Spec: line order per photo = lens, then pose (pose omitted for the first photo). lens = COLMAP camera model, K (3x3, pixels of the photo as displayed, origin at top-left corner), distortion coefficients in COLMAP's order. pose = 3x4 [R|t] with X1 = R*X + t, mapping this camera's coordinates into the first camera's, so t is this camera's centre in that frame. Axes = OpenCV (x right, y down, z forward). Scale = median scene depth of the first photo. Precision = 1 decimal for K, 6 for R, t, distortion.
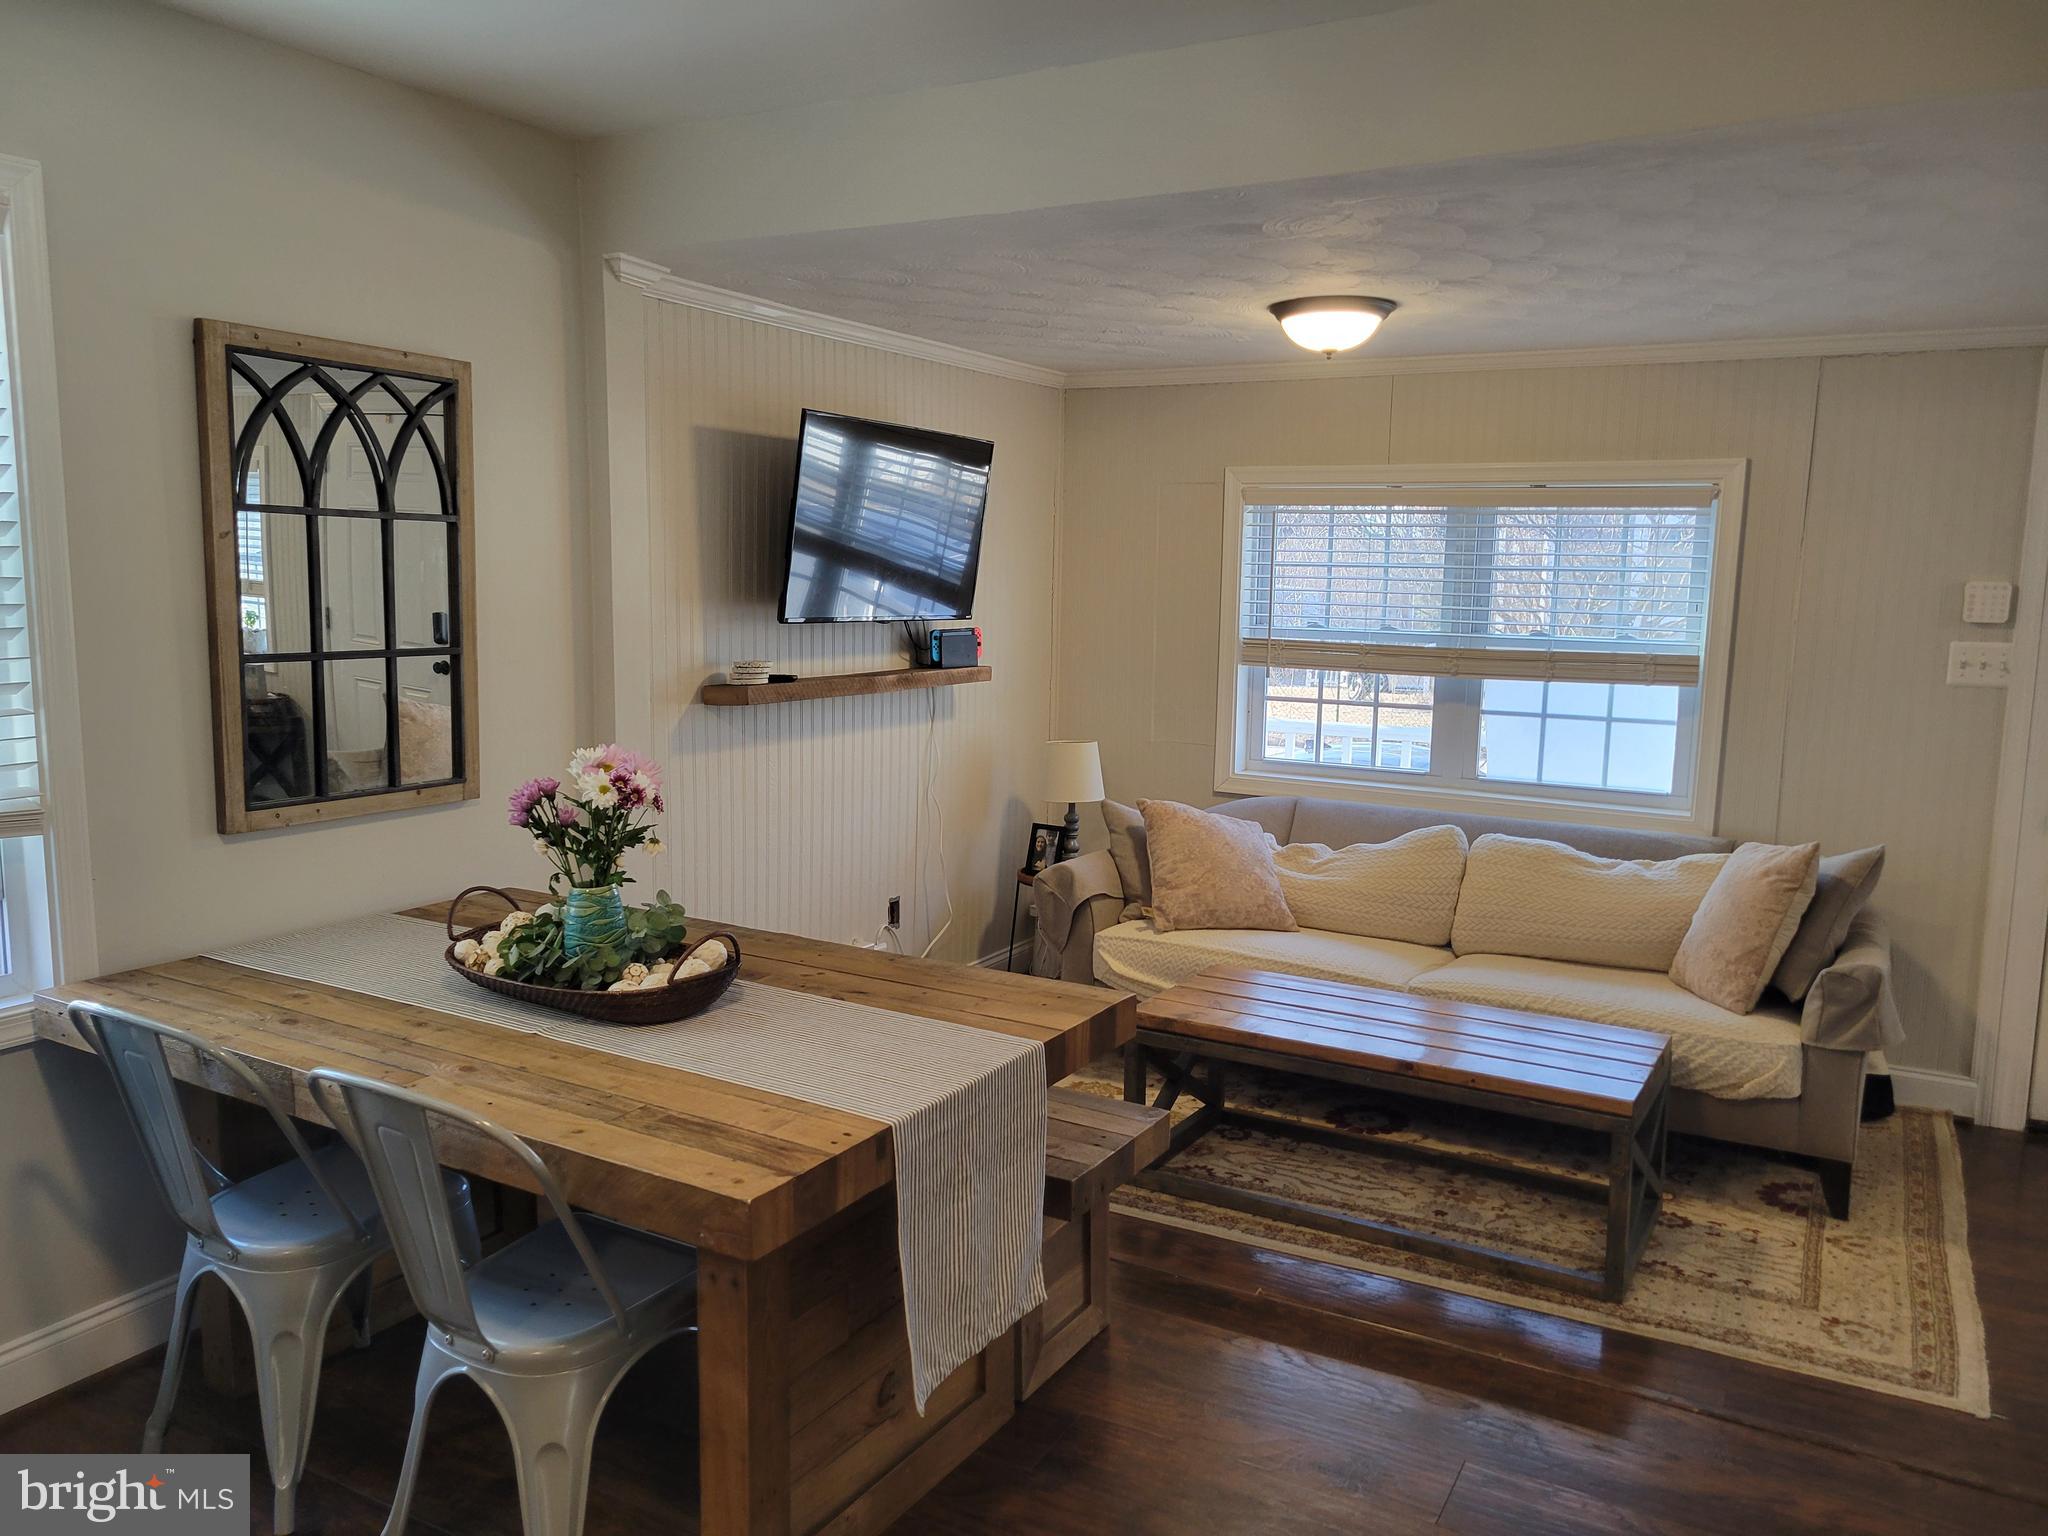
lens RADIAL K [[1530.6, 0, 1018.0], [0, 1530.6, 767.0], [0, 0, 1]] dist [0.058854, -0.023792]
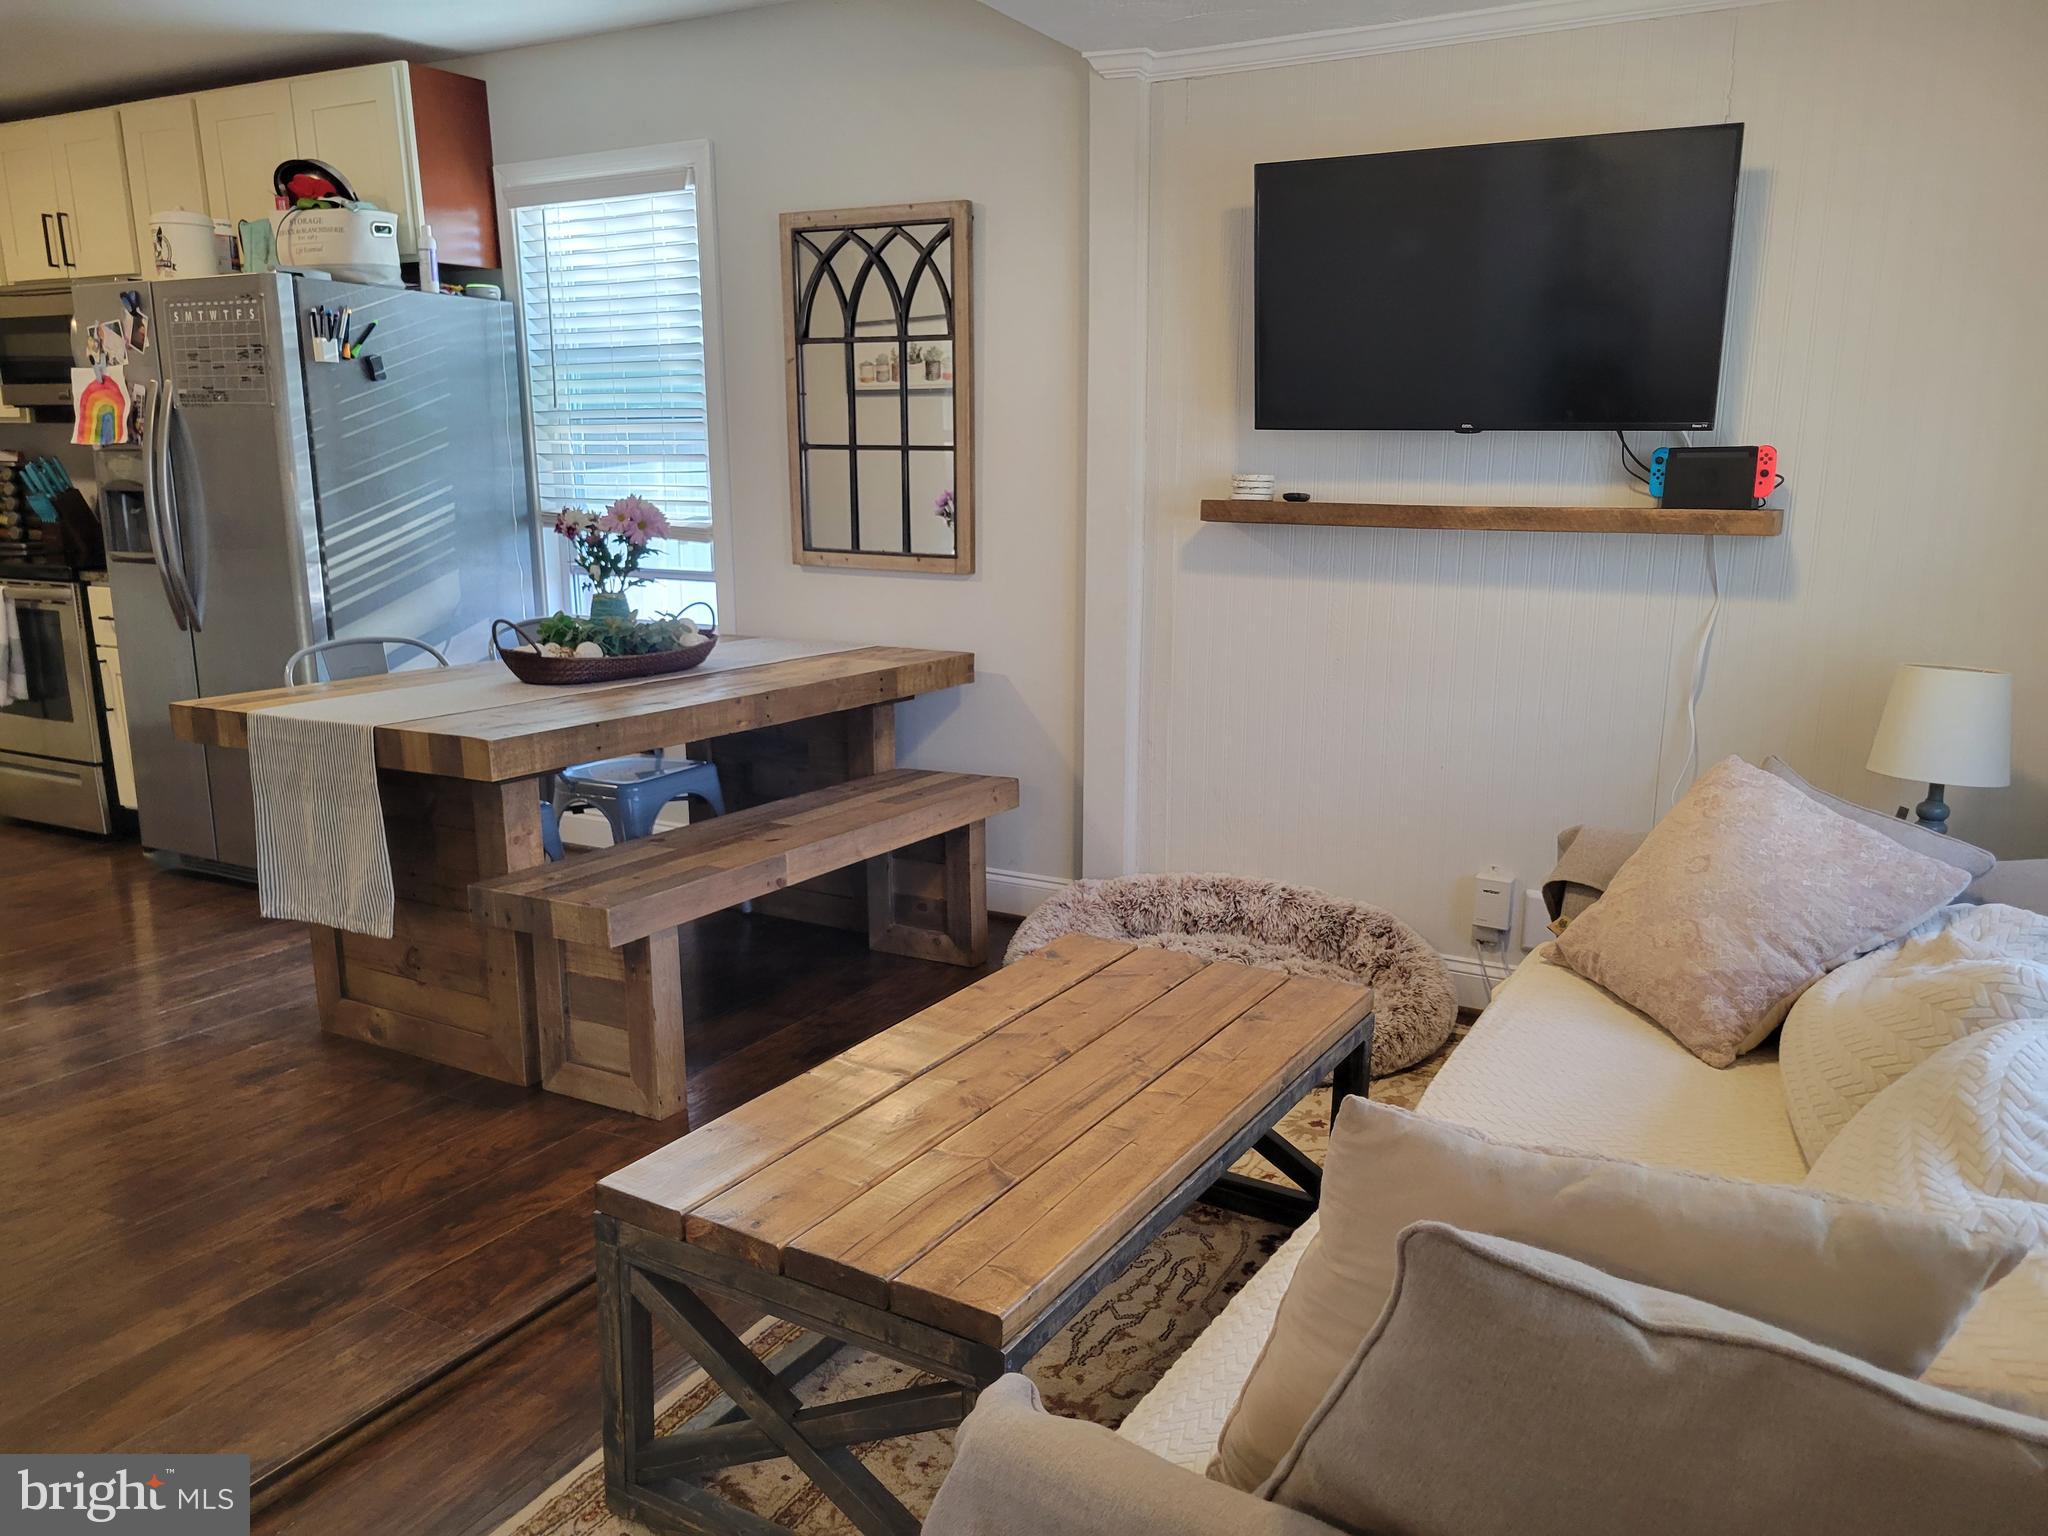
lens RADIAL K [[1530.6, 0, 1026.0], [0, 1530.6, 776.9], [0, 0, 1]] dist [0.058854, -0.023792]
pose [[0.002536, 0.188247, -0.982119, 0.901749], [-0.135374, 0.973145, 0.186177, -0.057785], [0.990791, 0.132481, 0.027952, 1.085253]]
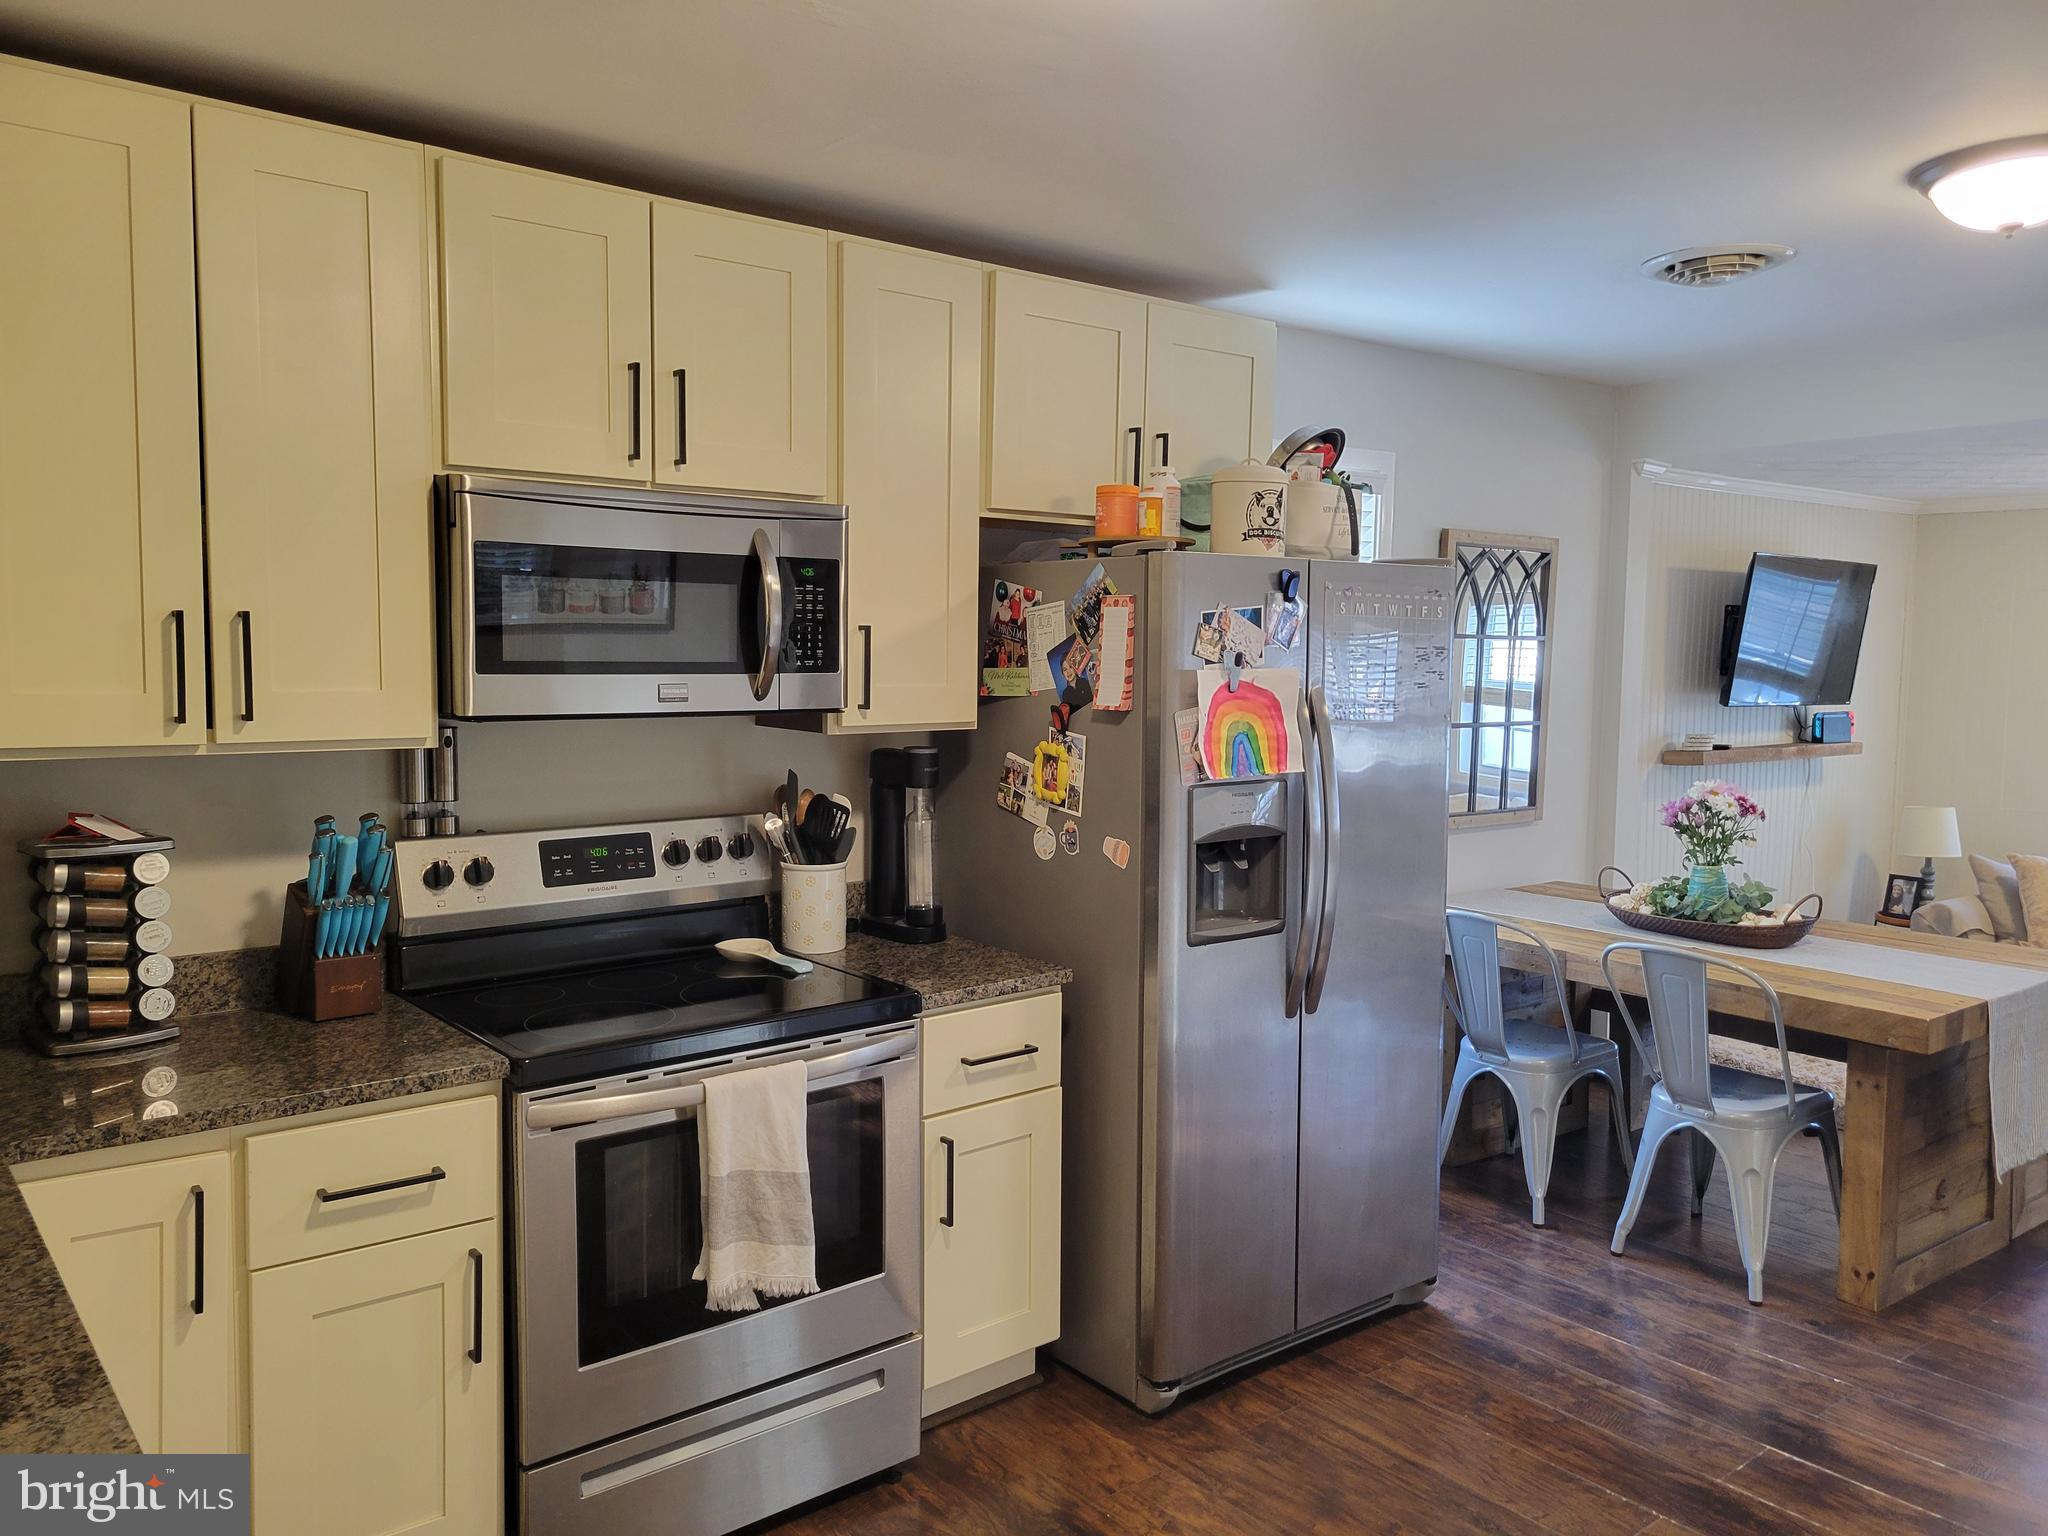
lens RADIAL K [[1530.6, 0, 1019.9], [0, 1530.6, 763.6], [0, 0, 1]] dist [0.058854, -0.023792]
pose [[0.928287, 0.019678, -0.371344, -0.279189], [-0.041907, 0.997773, -0.051887, 0.068508], [0.369497, 0.063728, 0.927044, -0.634472]]
